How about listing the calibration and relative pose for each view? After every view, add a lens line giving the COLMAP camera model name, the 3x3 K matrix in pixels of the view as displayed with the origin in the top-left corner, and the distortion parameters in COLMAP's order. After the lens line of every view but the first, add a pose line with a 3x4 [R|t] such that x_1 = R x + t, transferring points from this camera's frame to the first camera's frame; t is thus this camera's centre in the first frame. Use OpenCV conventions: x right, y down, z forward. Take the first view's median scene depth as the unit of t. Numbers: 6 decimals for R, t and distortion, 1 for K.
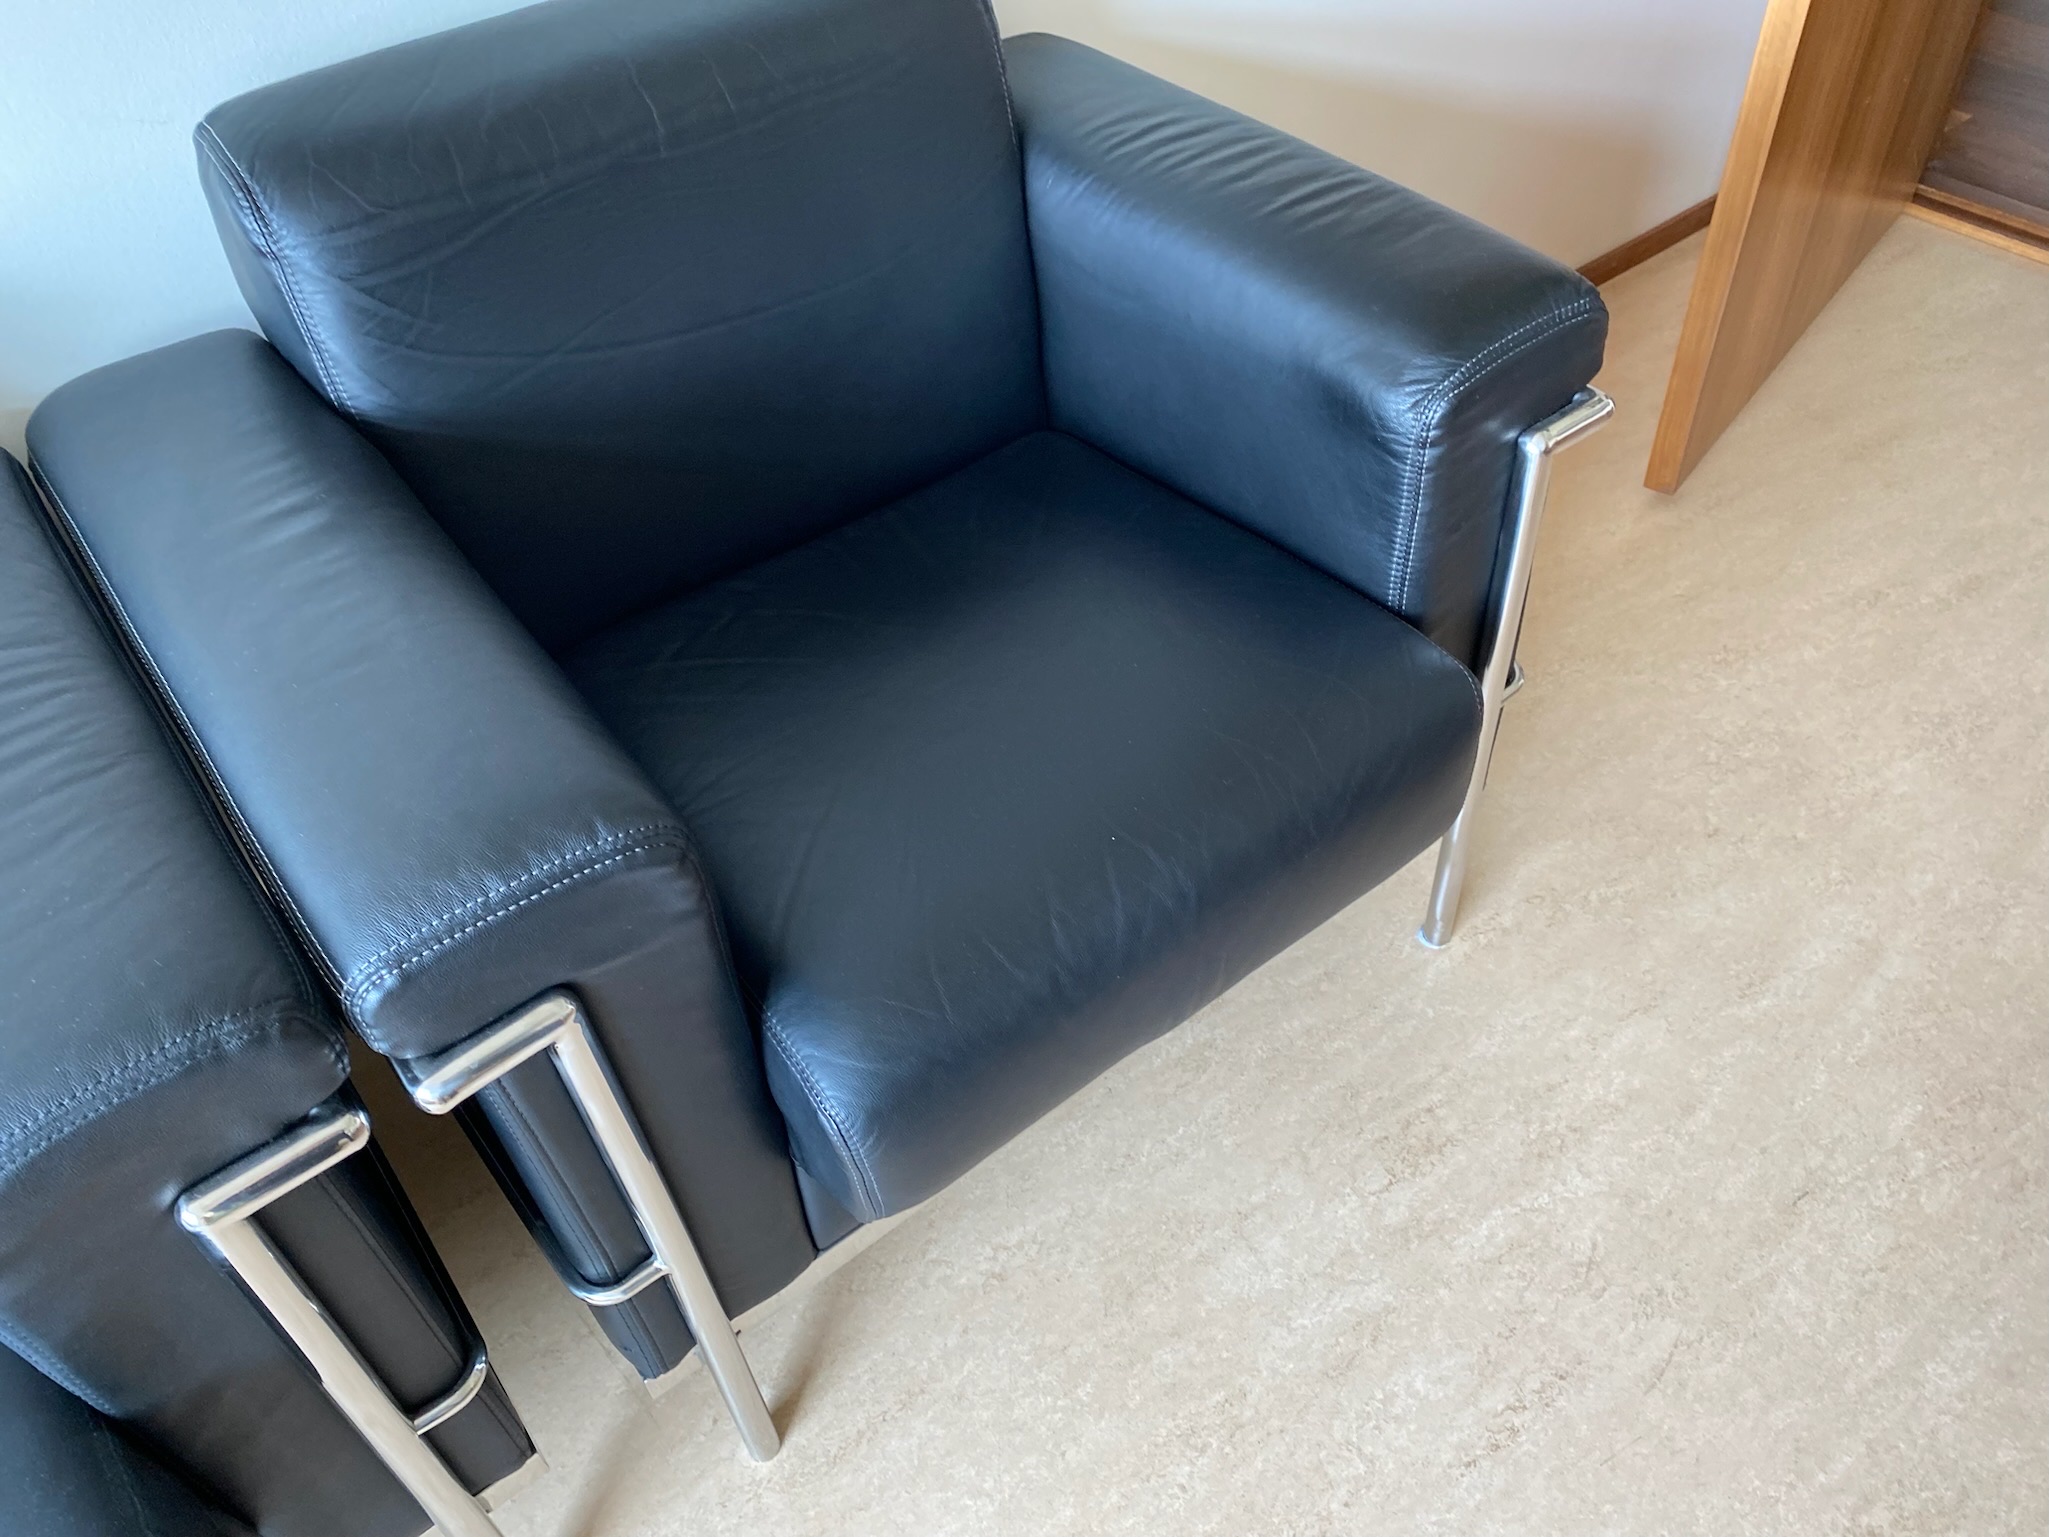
lens RADIAL K [[1594.6, 0, 1065.9], [0, 1594.6, 711.9], [0, 0, 1]] dist [0.002897, 0.014857]
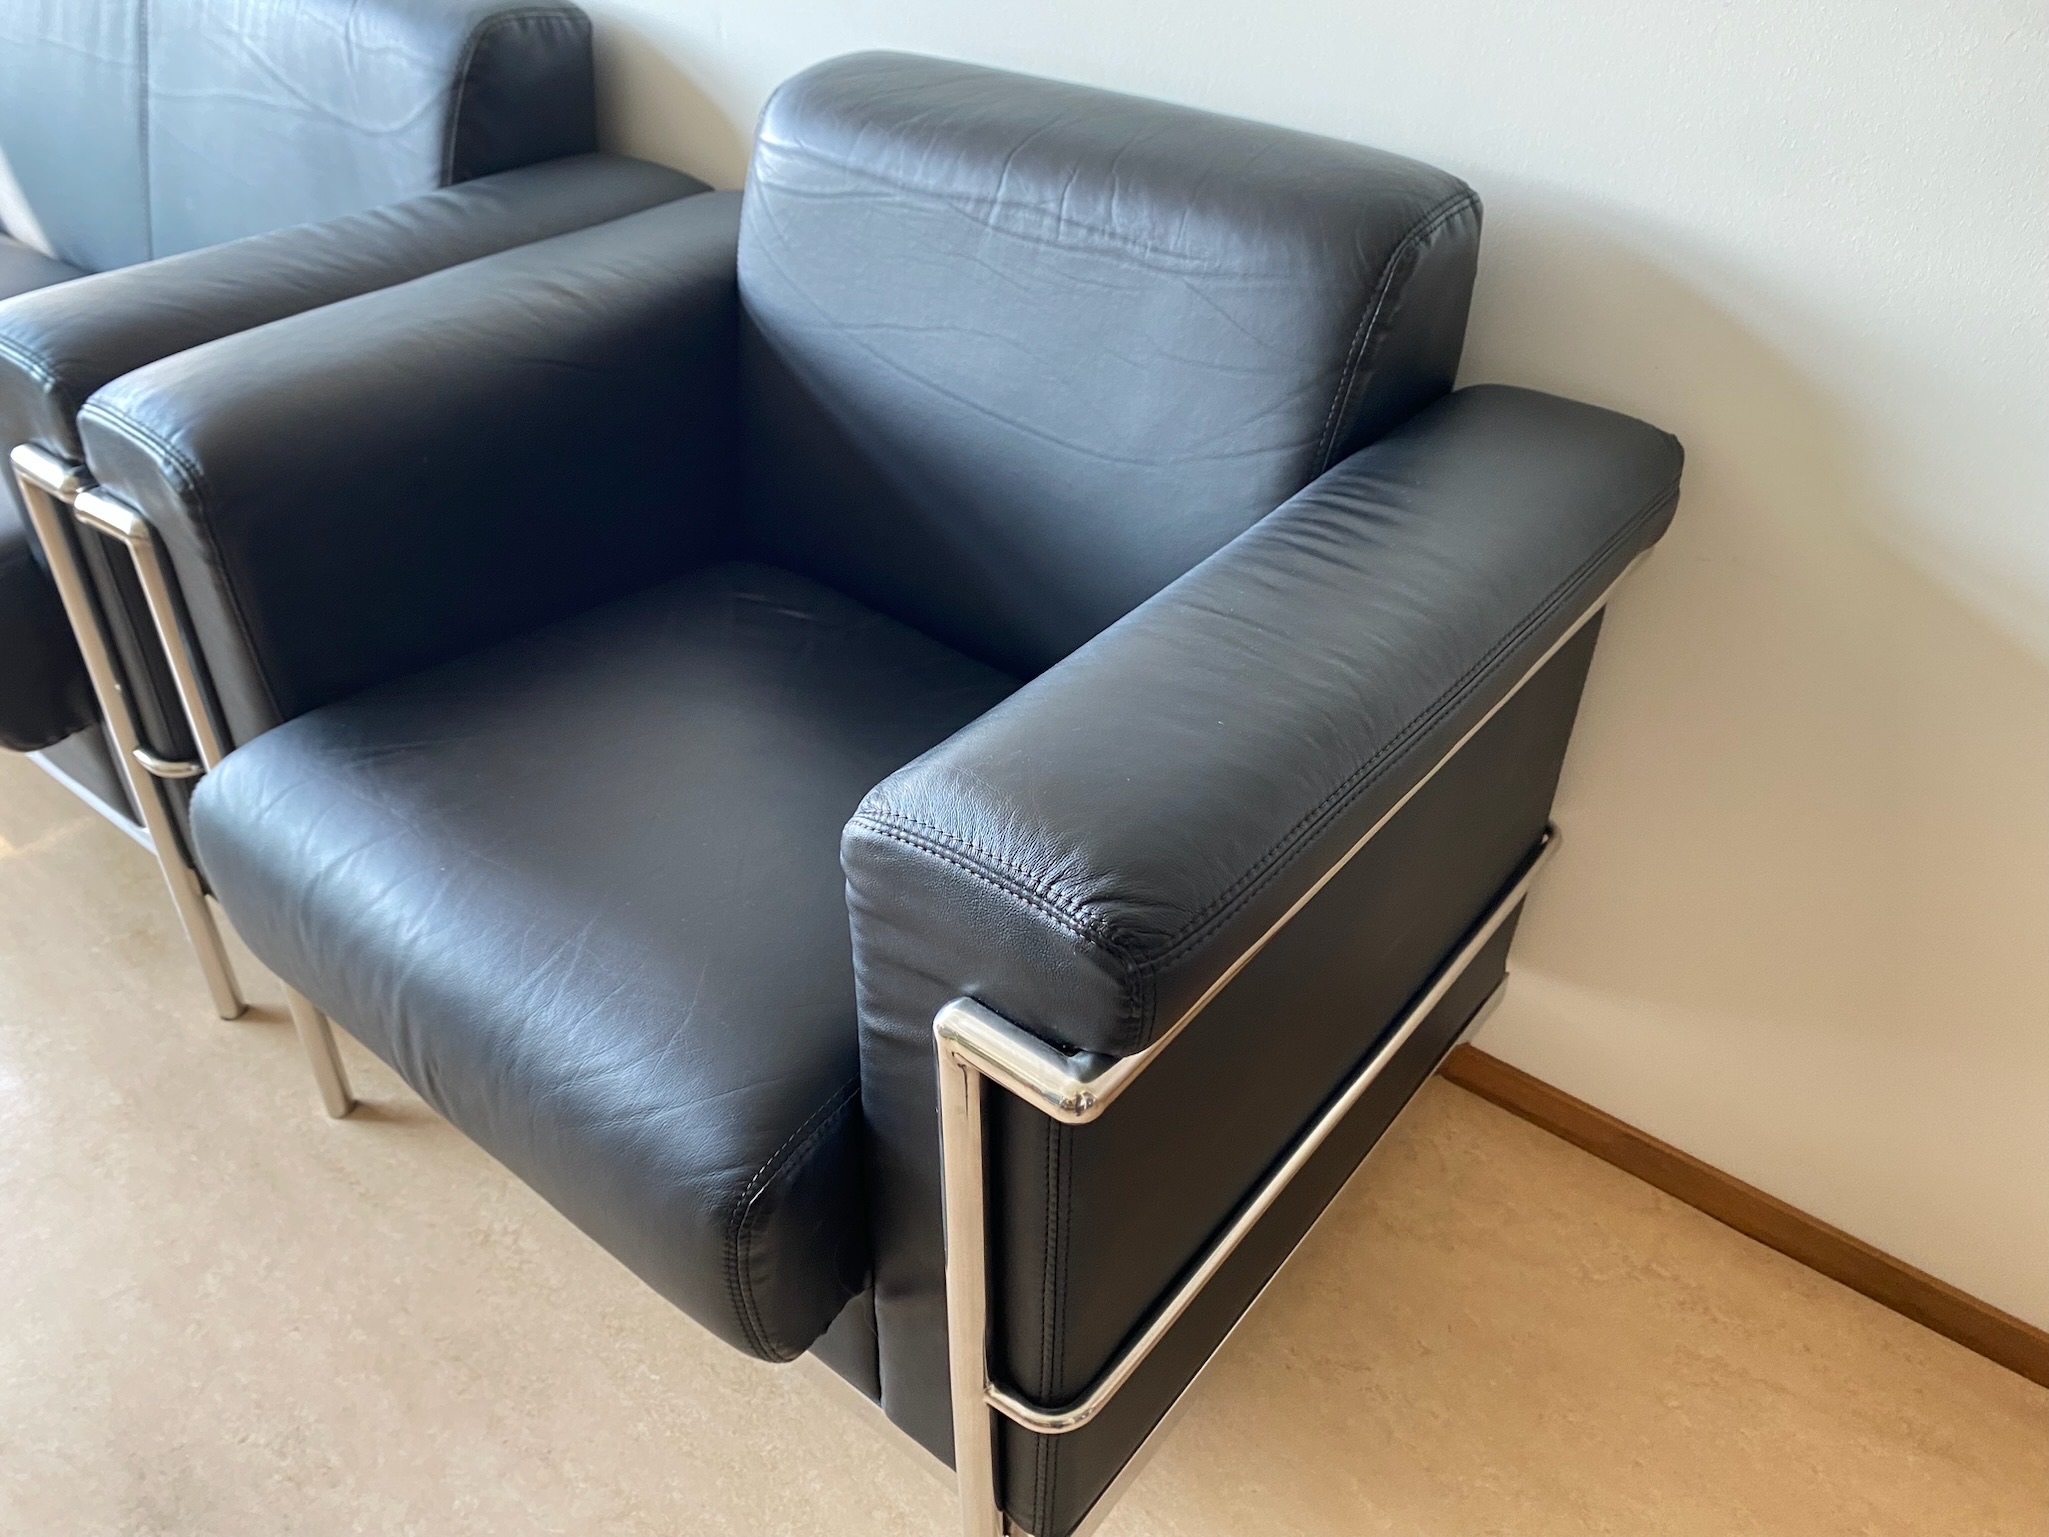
lens RADIAL K [[1594.6, 0, 1021.3], [0, 1594.6, 766.1], [0, 0, 1]] dist [0.002897, 0.014857]
pose [[0.218421, 0.599735, -0.769812, 0.653576], [-0.698044, 0.647277, 0.306214, -0.400721], [0.681929, 0.470479, 0.560020, 0.545479]]
